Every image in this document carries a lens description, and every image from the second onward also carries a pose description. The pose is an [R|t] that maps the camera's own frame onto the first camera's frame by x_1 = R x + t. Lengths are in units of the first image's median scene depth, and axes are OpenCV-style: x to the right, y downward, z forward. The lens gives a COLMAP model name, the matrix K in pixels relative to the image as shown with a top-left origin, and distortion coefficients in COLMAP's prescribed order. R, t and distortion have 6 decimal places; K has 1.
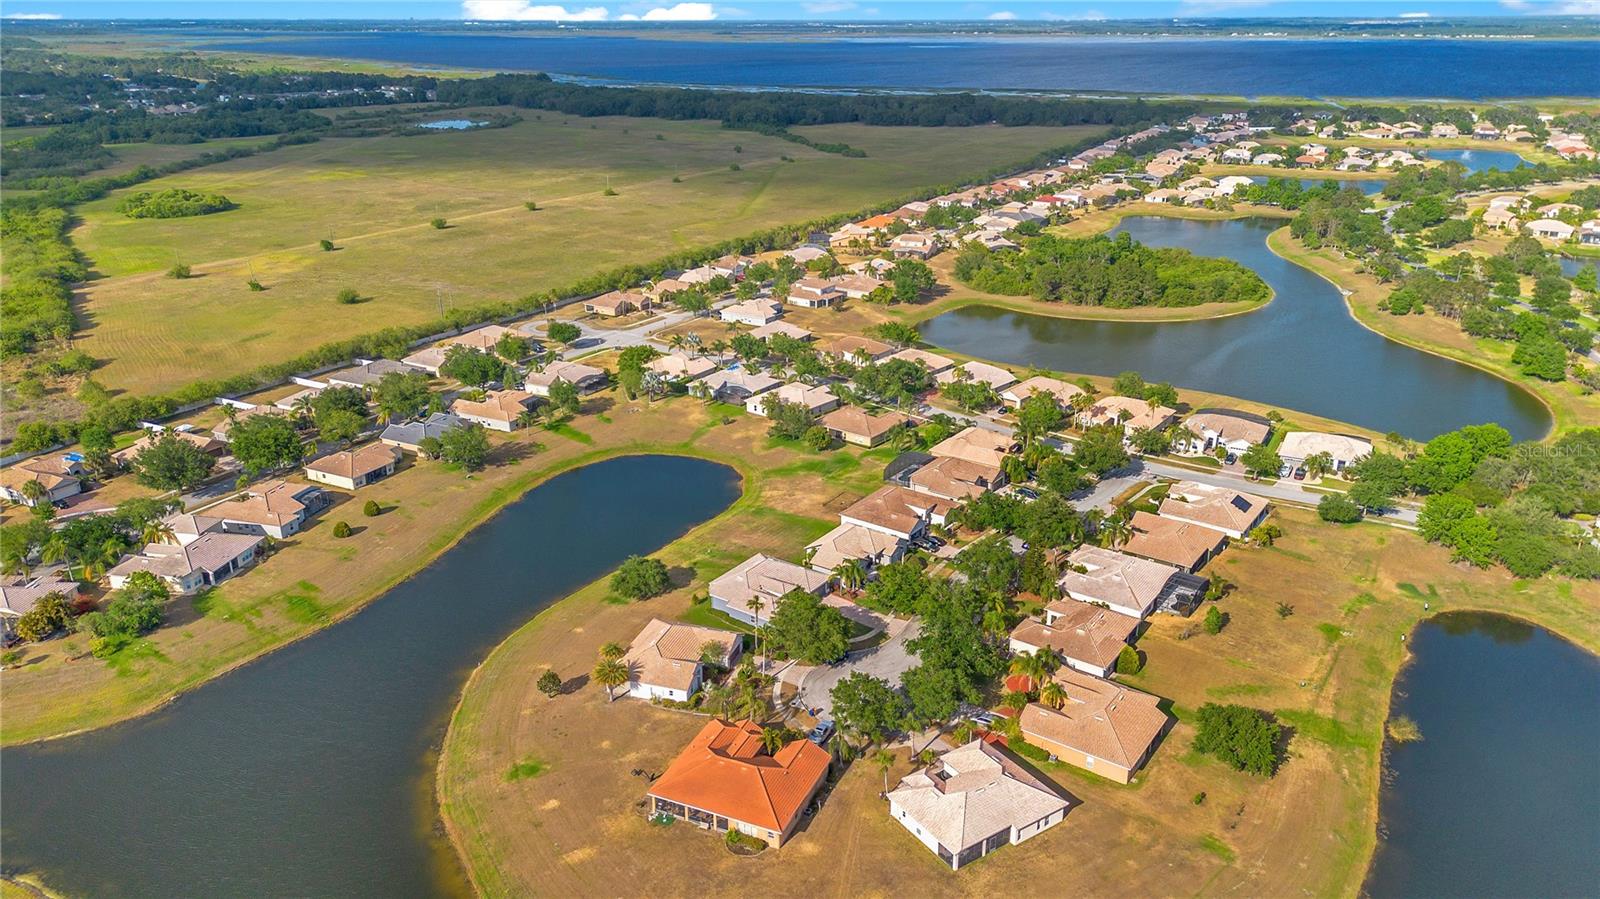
lens RADIAL K [[1140.2, 0, 790.0], [0, 1140.2, 451.5], [0, 0, 1]] dist [0.078581, -0.085010]
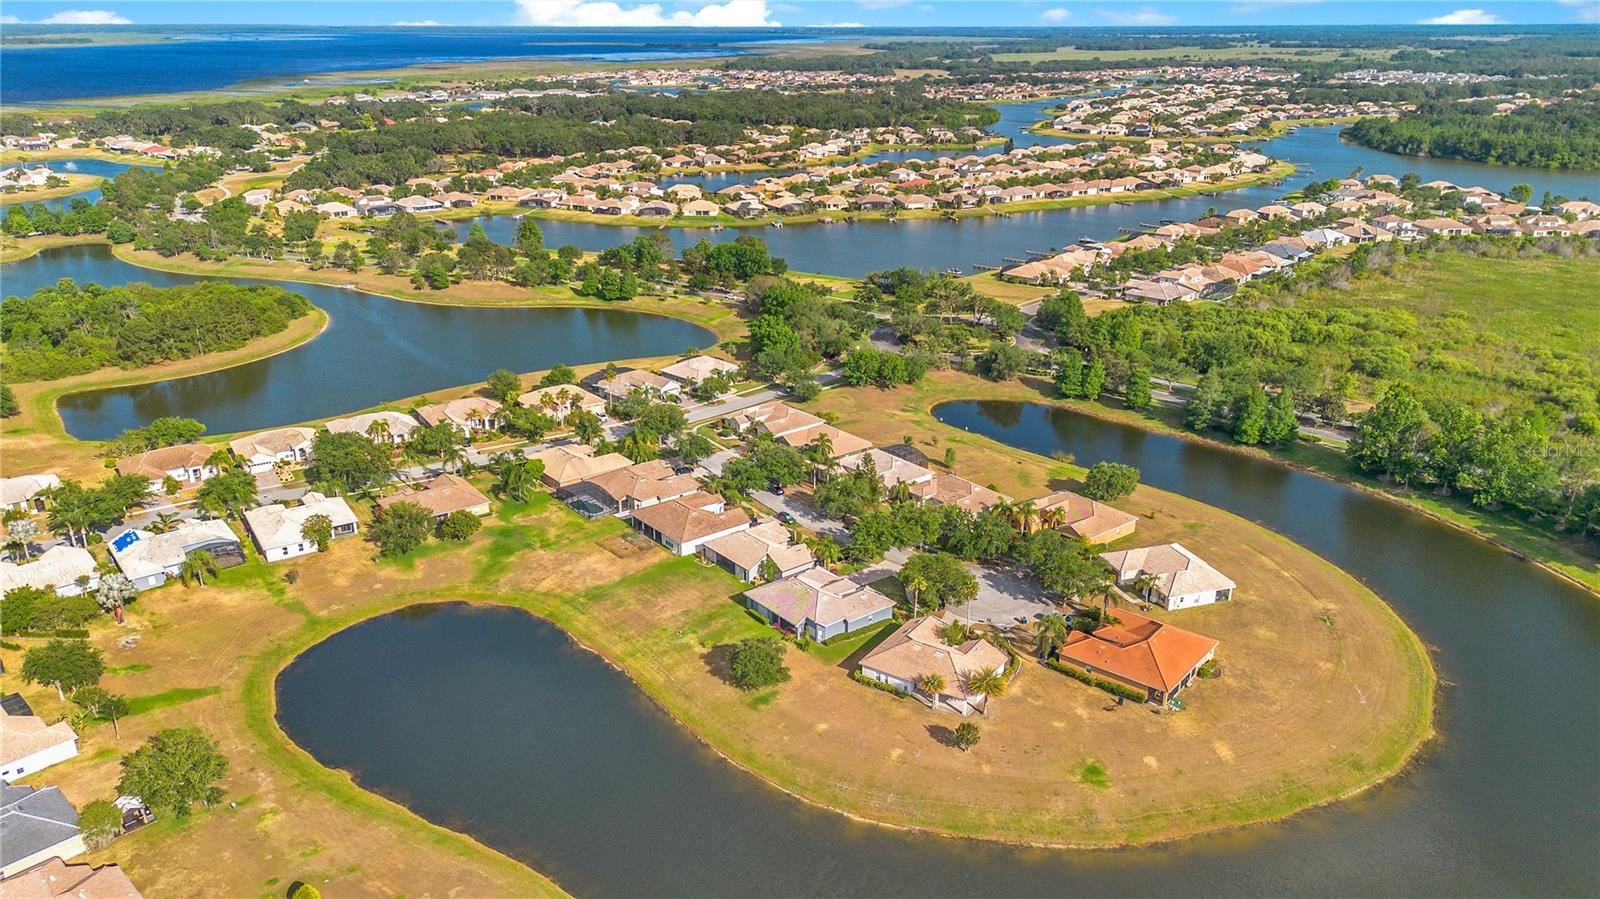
lens RADIAL K [[1140.2, 0, 790.0], [0, 1140.2, 451.5], [0, 0, 1]] dist [0.078581, -0.085010]
pose [[0.270773, -0.335777, 0.902184, -0.711702], [0.340867, 0.909916, 0.236351, -0.194904], [-0.900273, 0.243527, 0.360836, 0.519540]]
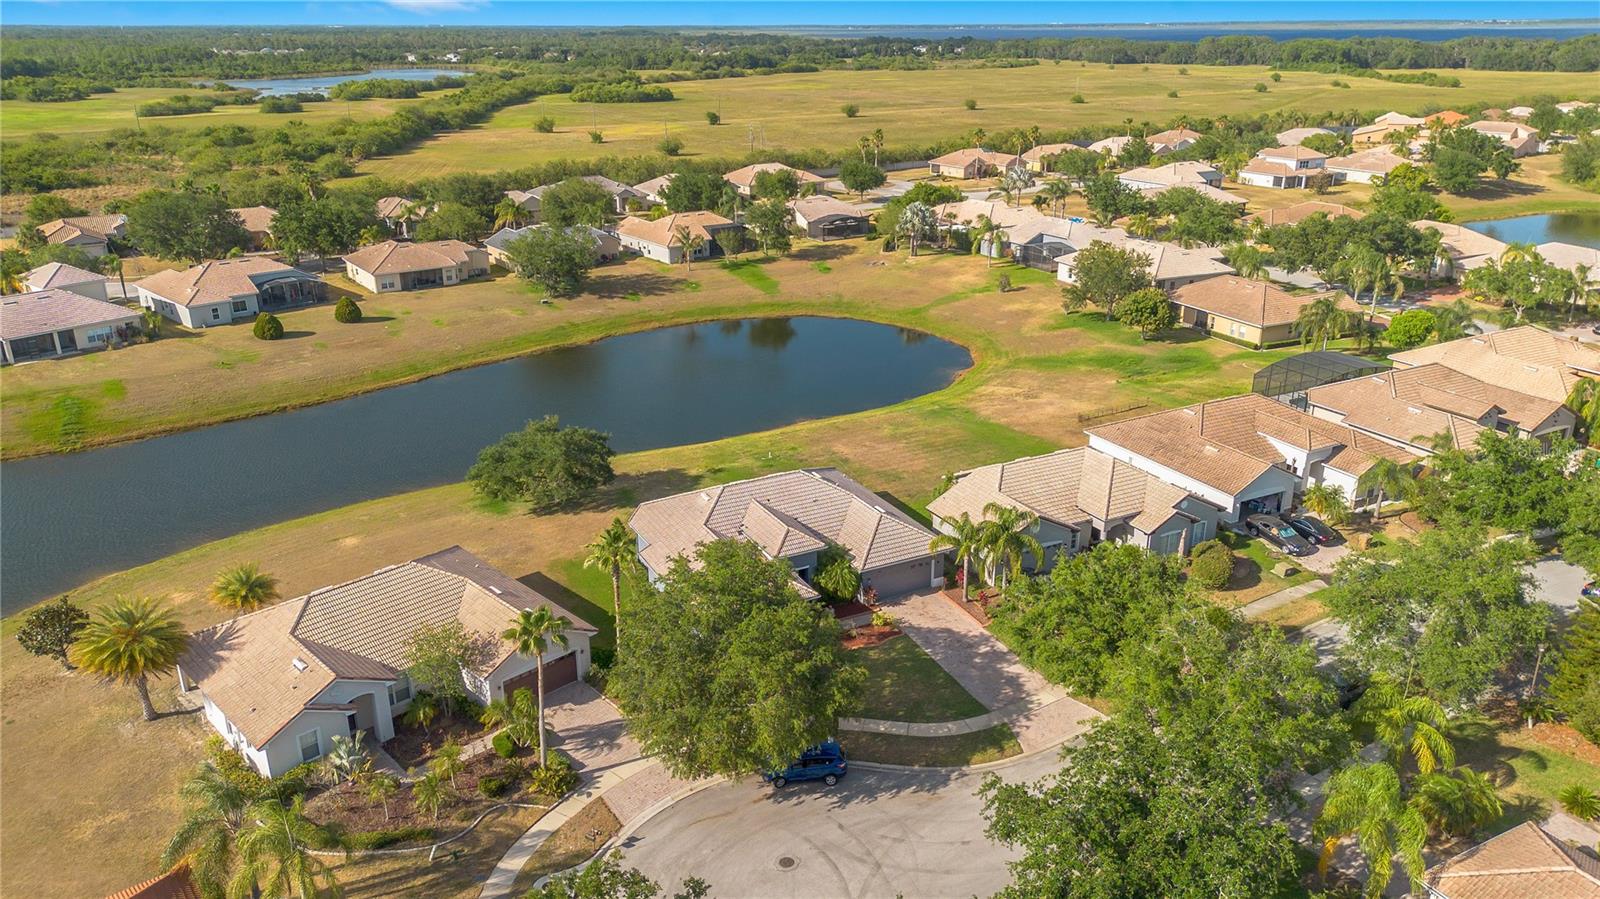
lens RADIAL K [[1140.2, 0, 790.0], [0, 1140.2, 451.5], [0, 0, 1]] dist [0.078581, -0.085010]
pose [[0.892004, 0.163622, -0.421374, 0.118589], [-0.164897, 0.985735, 0.033696, 0.062452], [0.420877, 0.039426, 0.906261, 0.529649]]
